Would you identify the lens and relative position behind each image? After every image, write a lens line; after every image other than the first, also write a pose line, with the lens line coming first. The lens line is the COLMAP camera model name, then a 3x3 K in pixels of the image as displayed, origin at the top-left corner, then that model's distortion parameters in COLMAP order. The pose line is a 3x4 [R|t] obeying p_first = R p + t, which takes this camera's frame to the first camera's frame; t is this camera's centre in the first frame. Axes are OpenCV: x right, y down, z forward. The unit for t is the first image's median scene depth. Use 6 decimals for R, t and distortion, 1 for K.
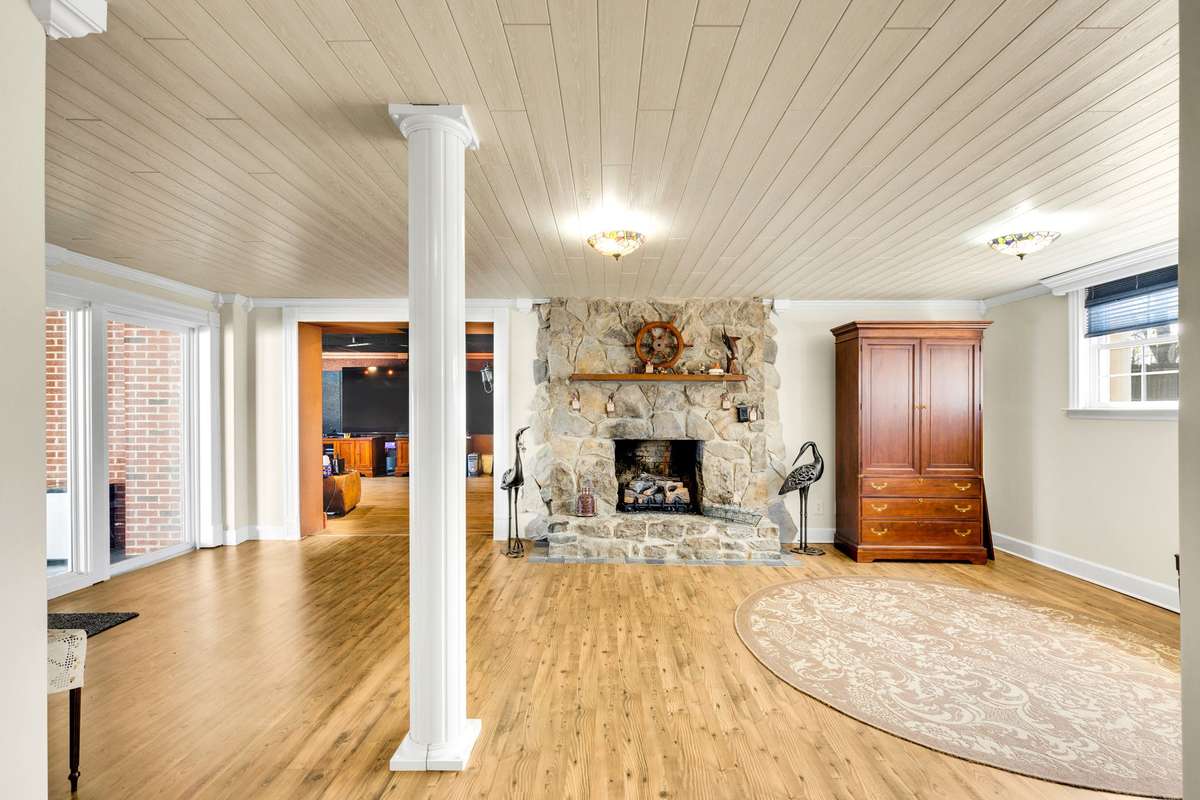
lens RADIAL K [[533.7, 0, 604.6], [0, 533.7, 400.5], [0, 0, 1]] dist [-0.001507, -0.000211]
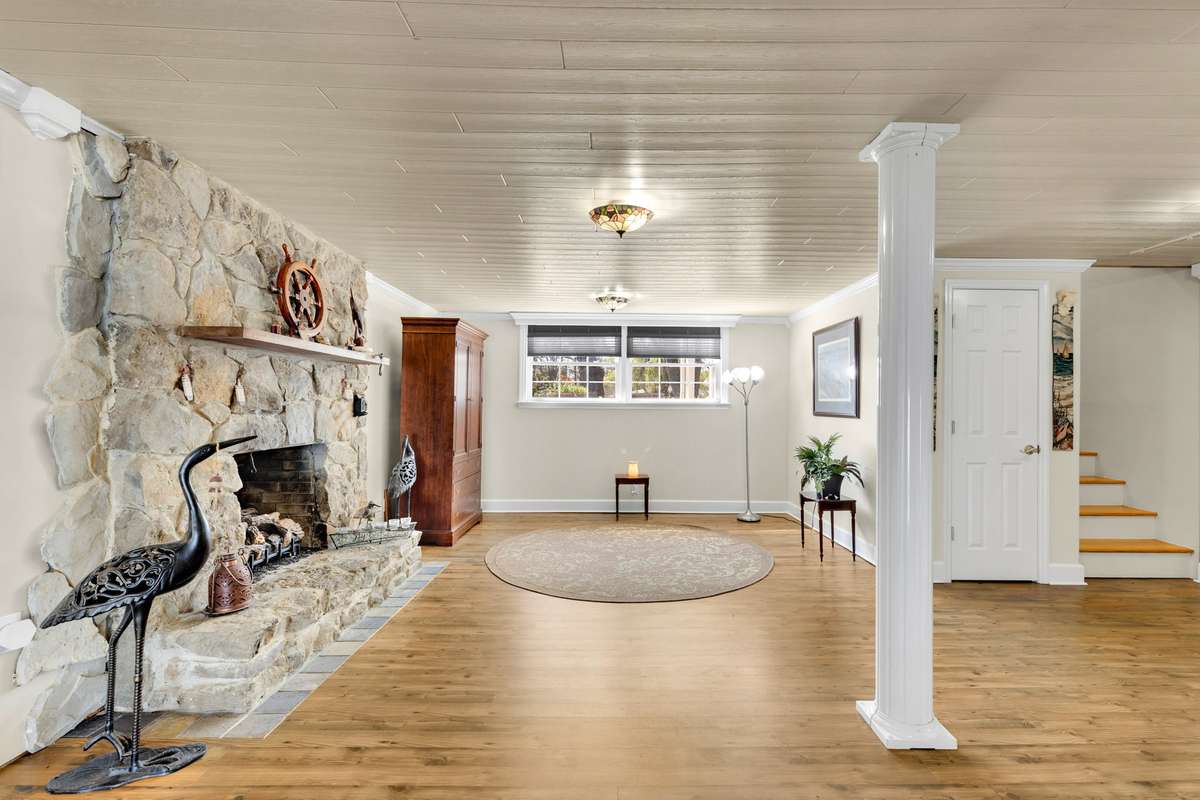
lens RADIAL K [[552.7, 0, 600.0], [0, 552.7, 400.0], [0, 0, 1]] dist [-0.000957, -0.000216]
pose [[-0.004410, 0.008290, 0.999956, -0.669529], [-0.022019, 0.999722, -0.008385, 0.017628], [-0.999748, -0.022055, -0.004226, 0.775779]]
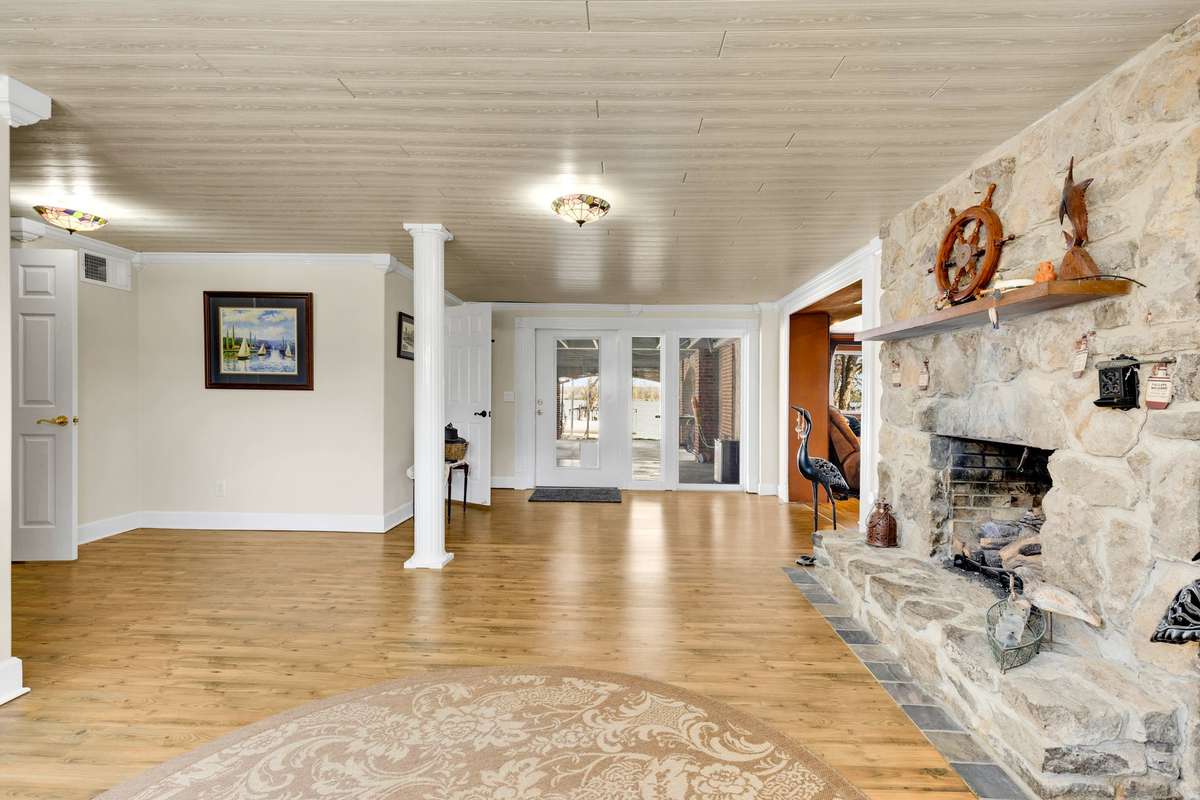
lens RADIAL K [[533.7, 0, 604.6], [0, 533.7, 400.5], [0, 0, 1]] dist [-0.001507, -0.000211]
pose [[-0.007447, 0.008601, -0.999935, 0.742993], [0.003633, 0.999957, 0.008574, 0.036506], [0.999966, -0.003569, -0.007478, 0.787584]]
